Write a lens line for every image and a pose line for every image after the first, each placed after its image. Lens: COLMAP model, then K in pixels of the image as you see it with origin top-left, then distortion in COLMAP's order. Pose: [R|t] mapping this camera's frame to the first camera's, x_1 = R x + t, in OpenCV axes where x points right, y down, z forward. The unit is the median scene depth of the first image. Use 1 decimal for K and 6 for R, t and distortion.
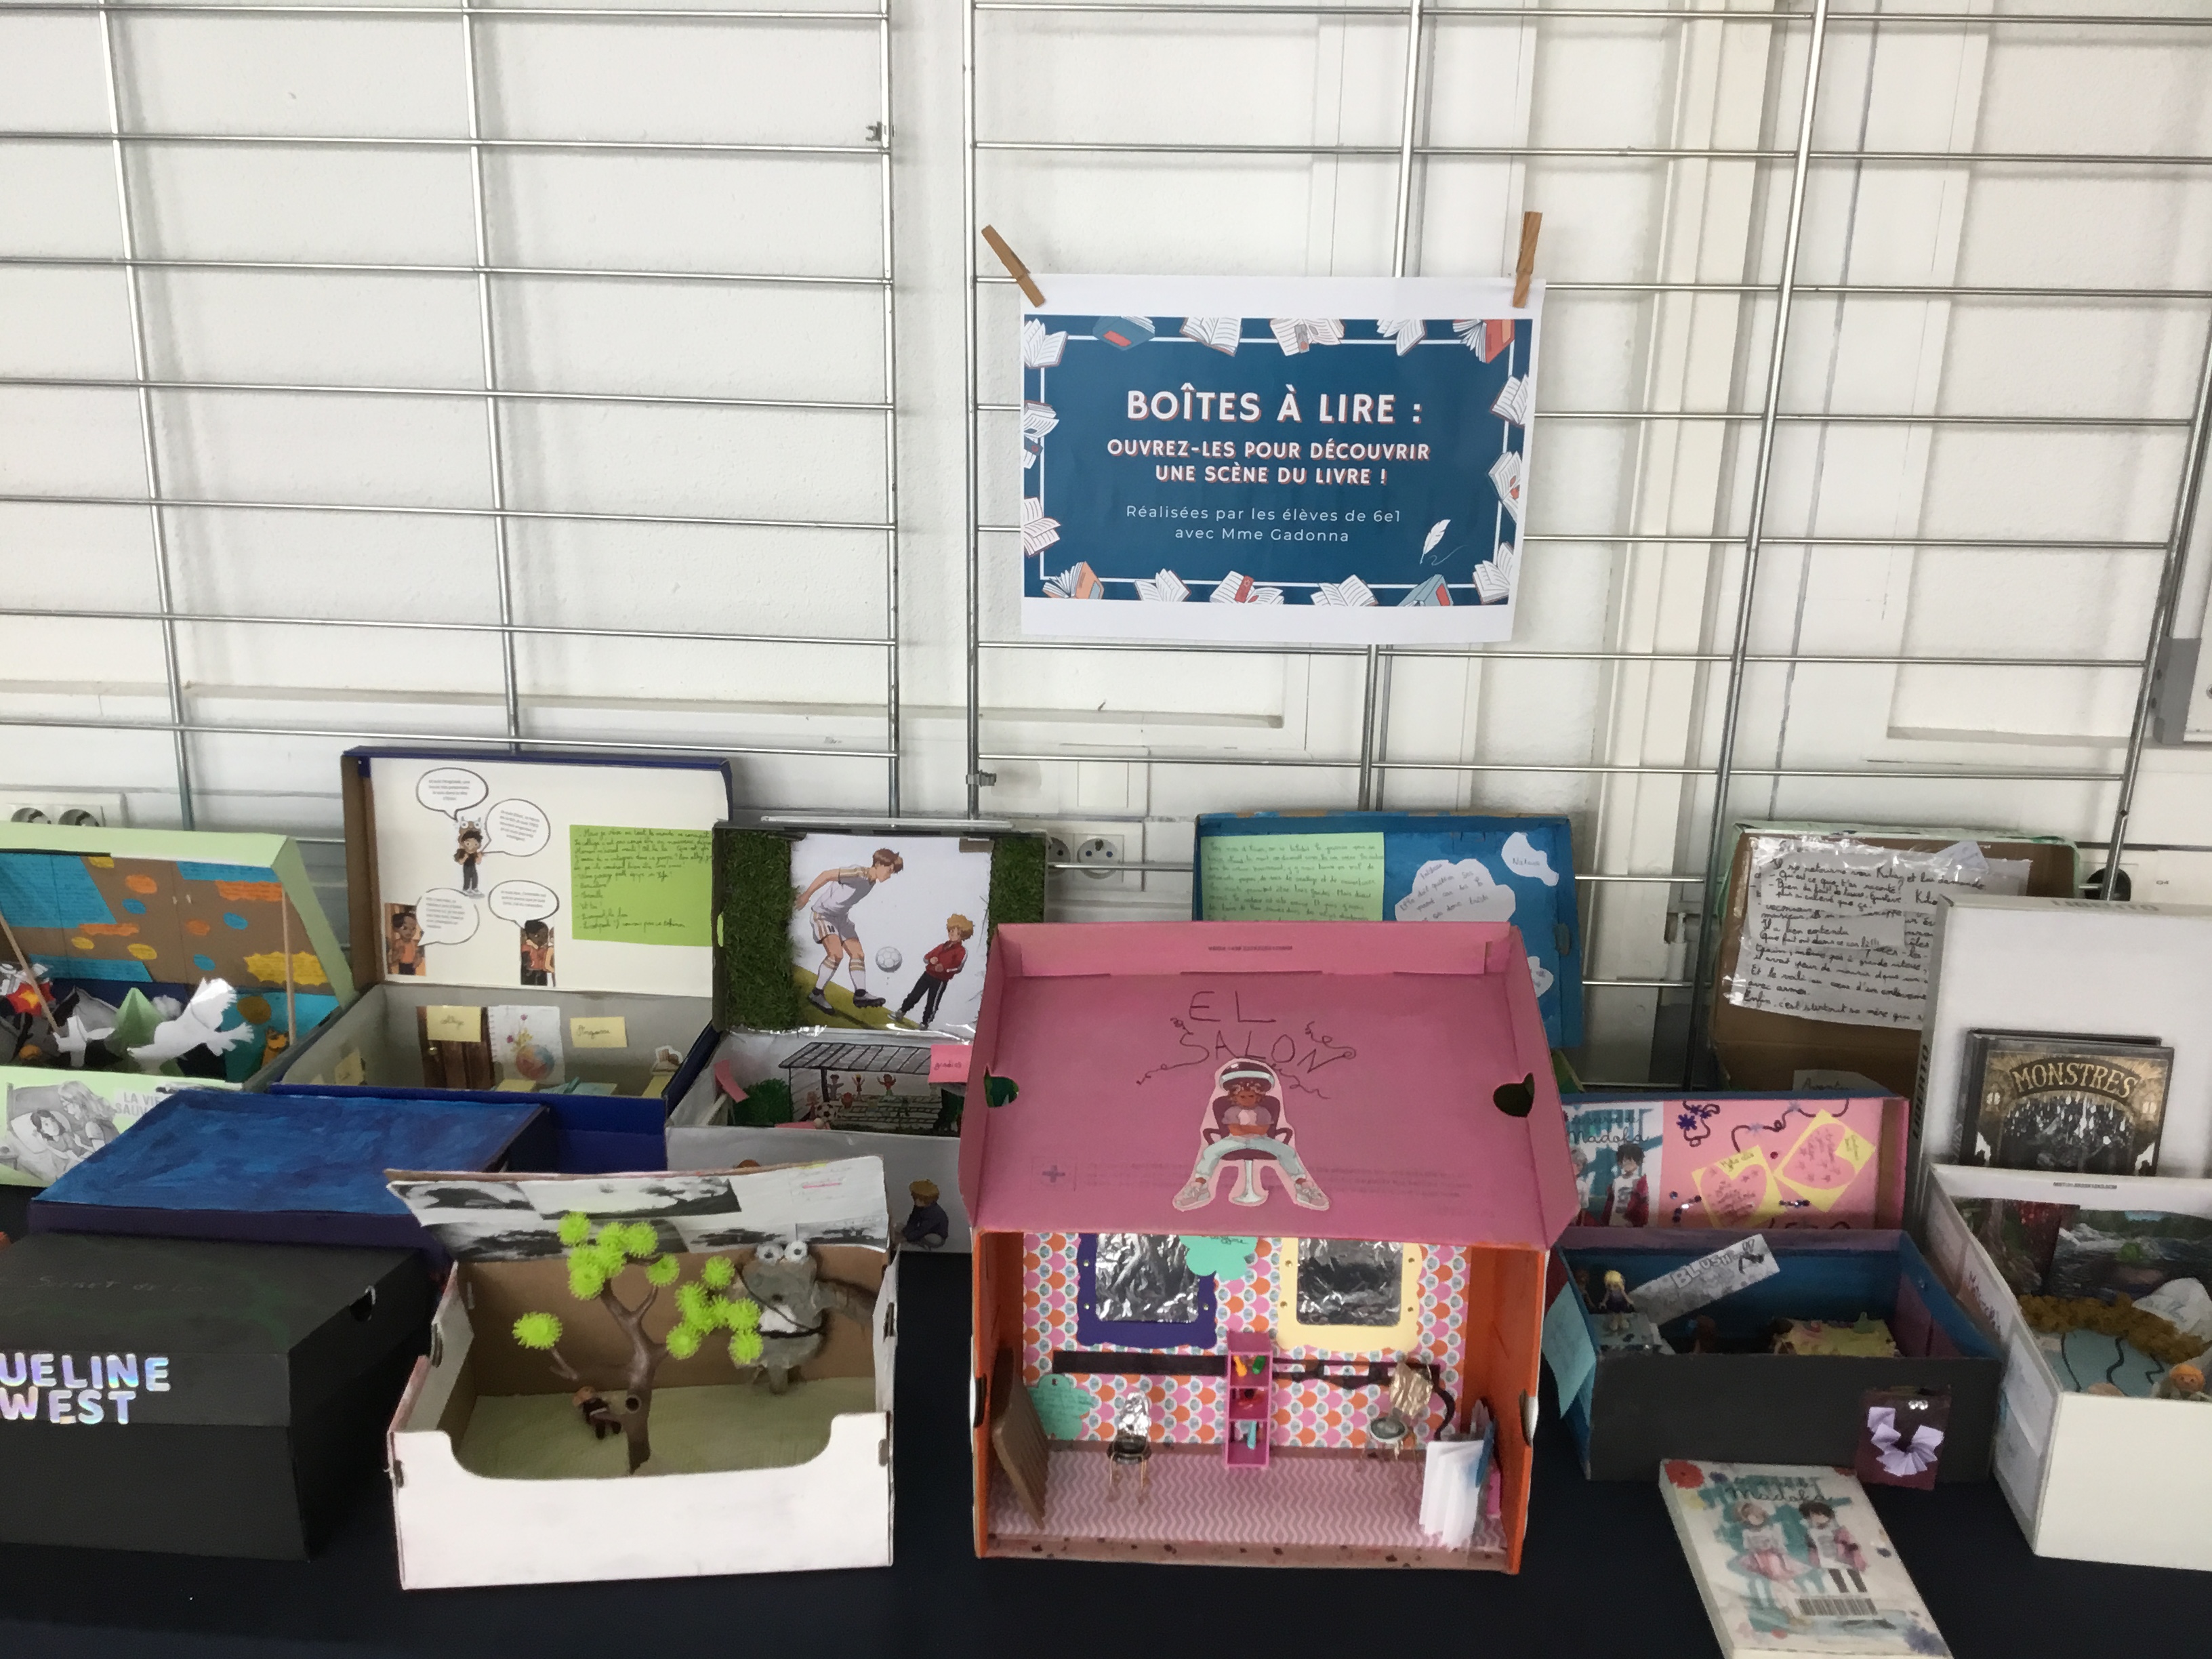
lens RADIAL K [[1998.5, 0, 1106.0], [0, 1998.5, 829.5], [0, 0, 1]] dist [0.119615, -0.283427]
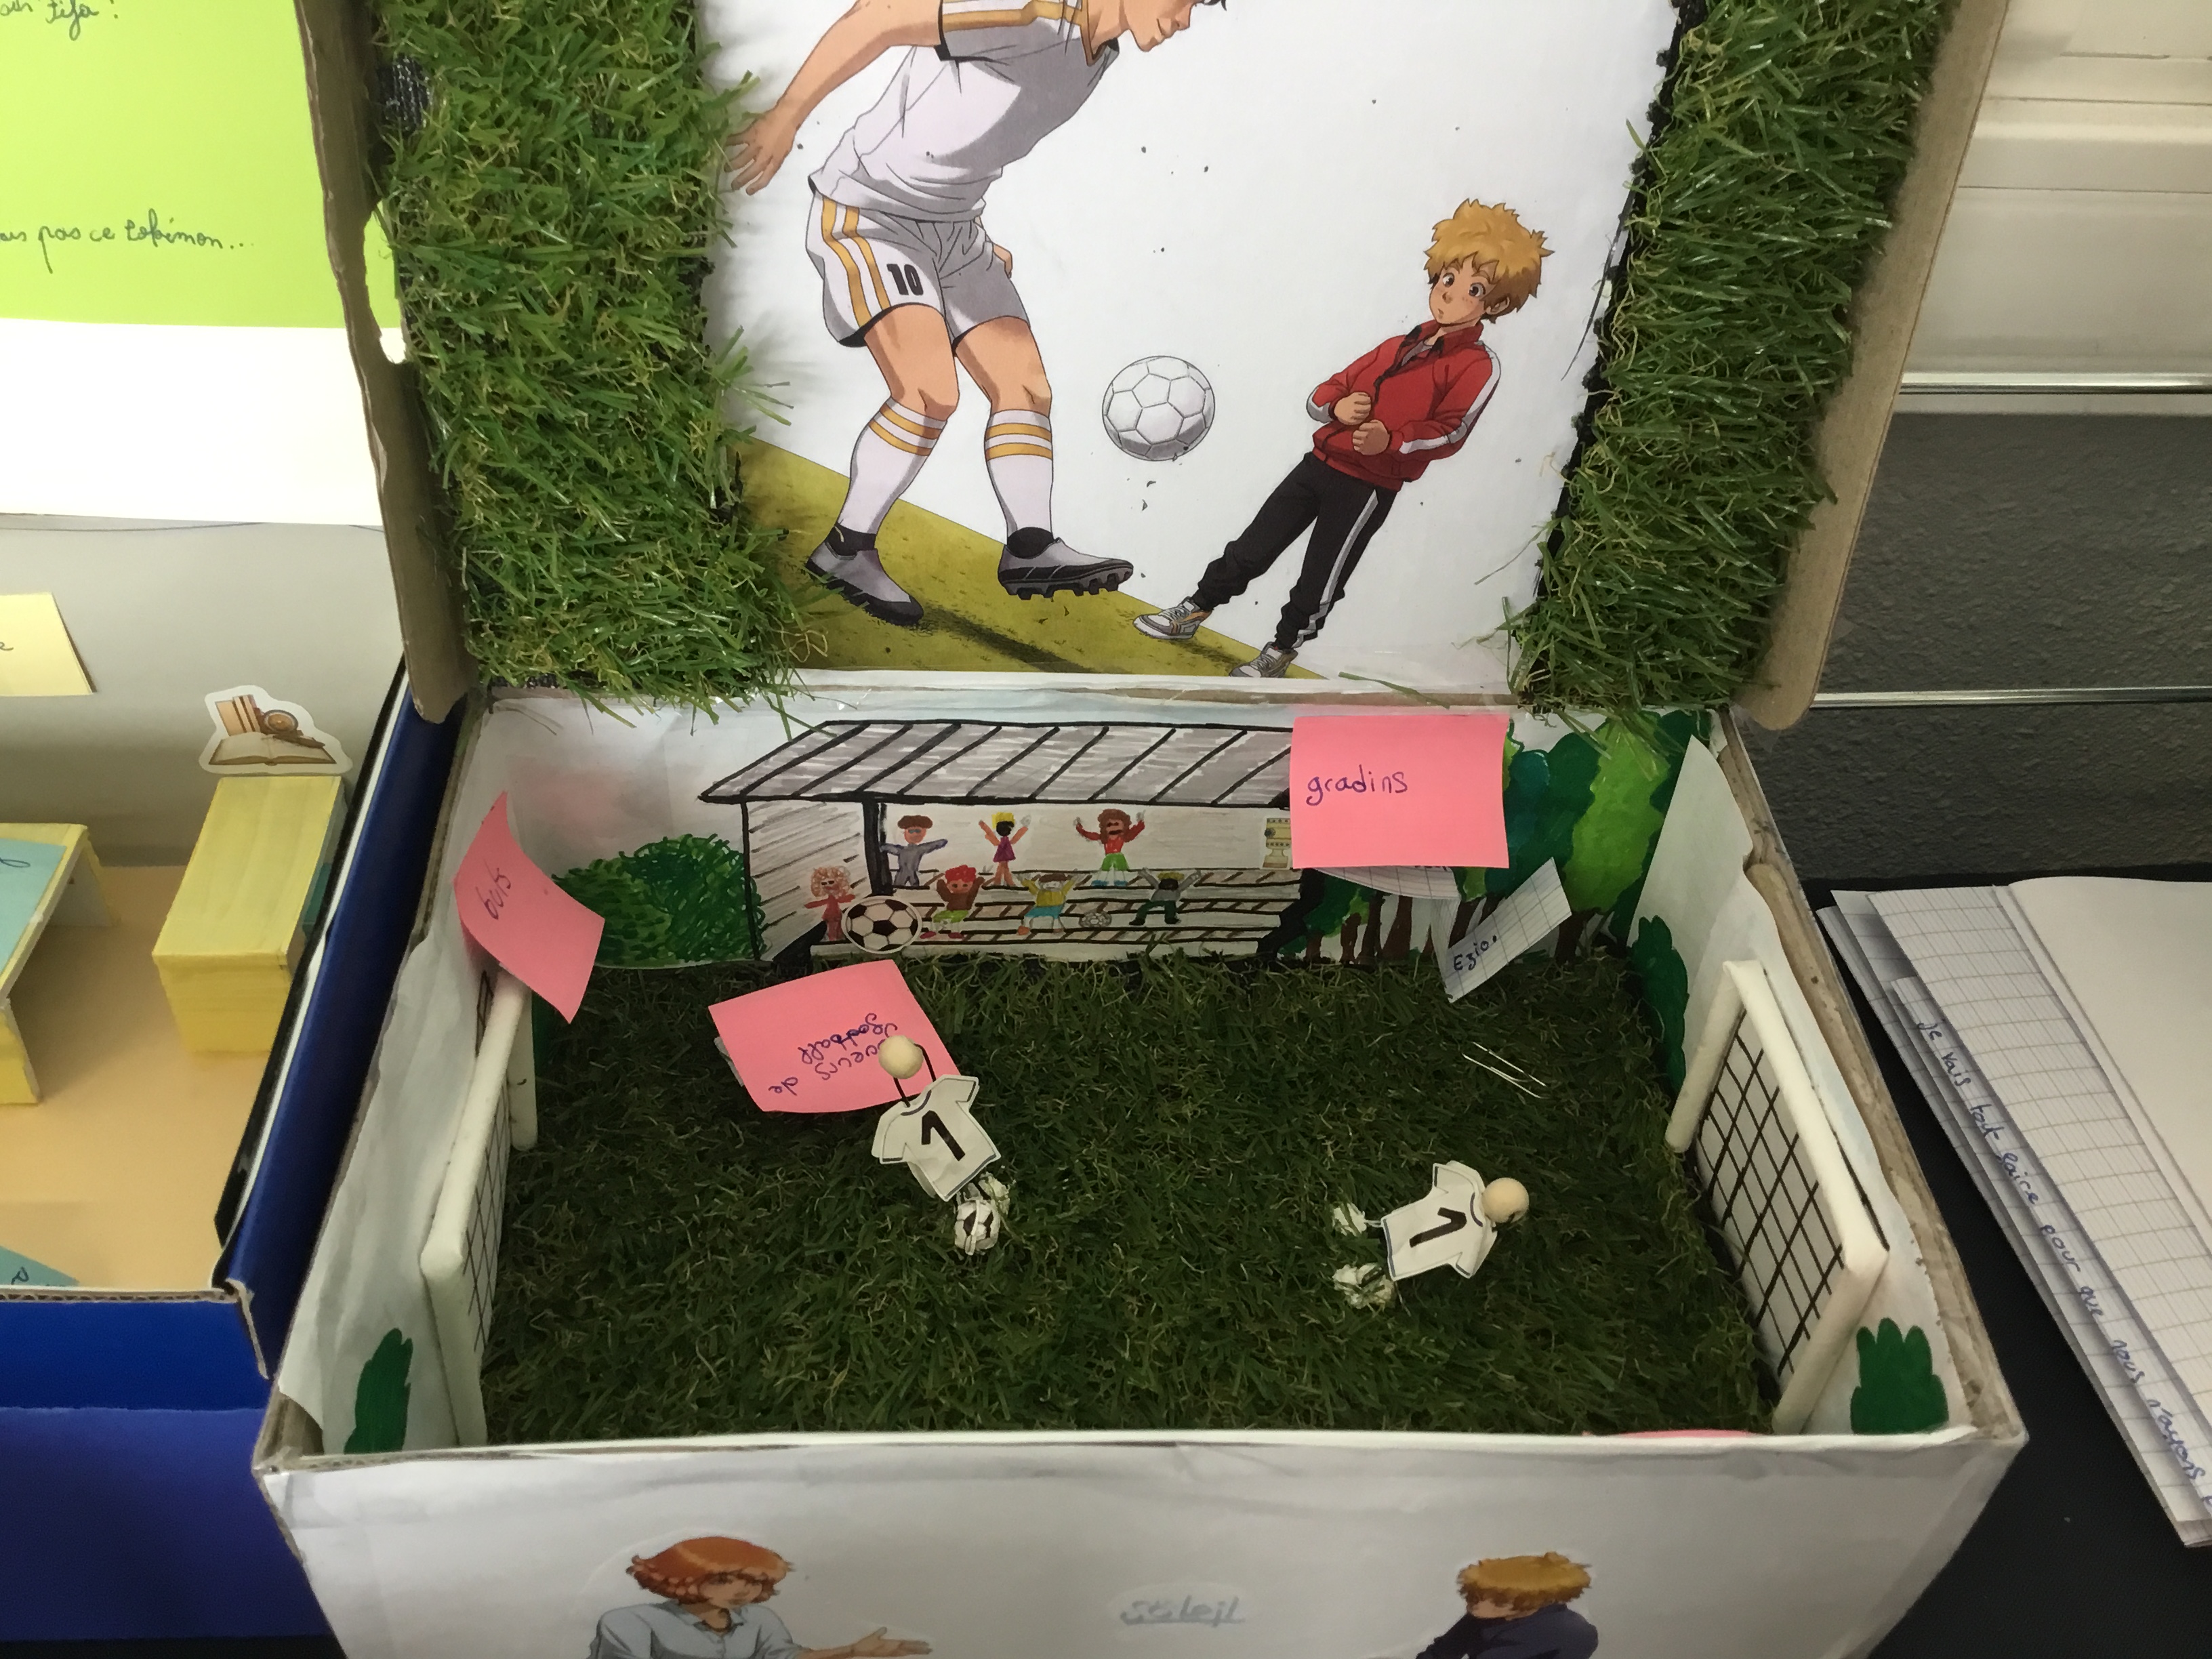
lens RADIAL K [[1998.5, 0, 1106.0], [0, 1998.5, 829.5], [0, 0, 1]] dist [0.119615, -0.283427]
pose [[0.991241, -0.055540, 0.119817, -0.141816], [-0.002164, 0.900314, 0.435236, 0.007660], [-0.132046, -0.431683, 0.892308, 0.756106]]
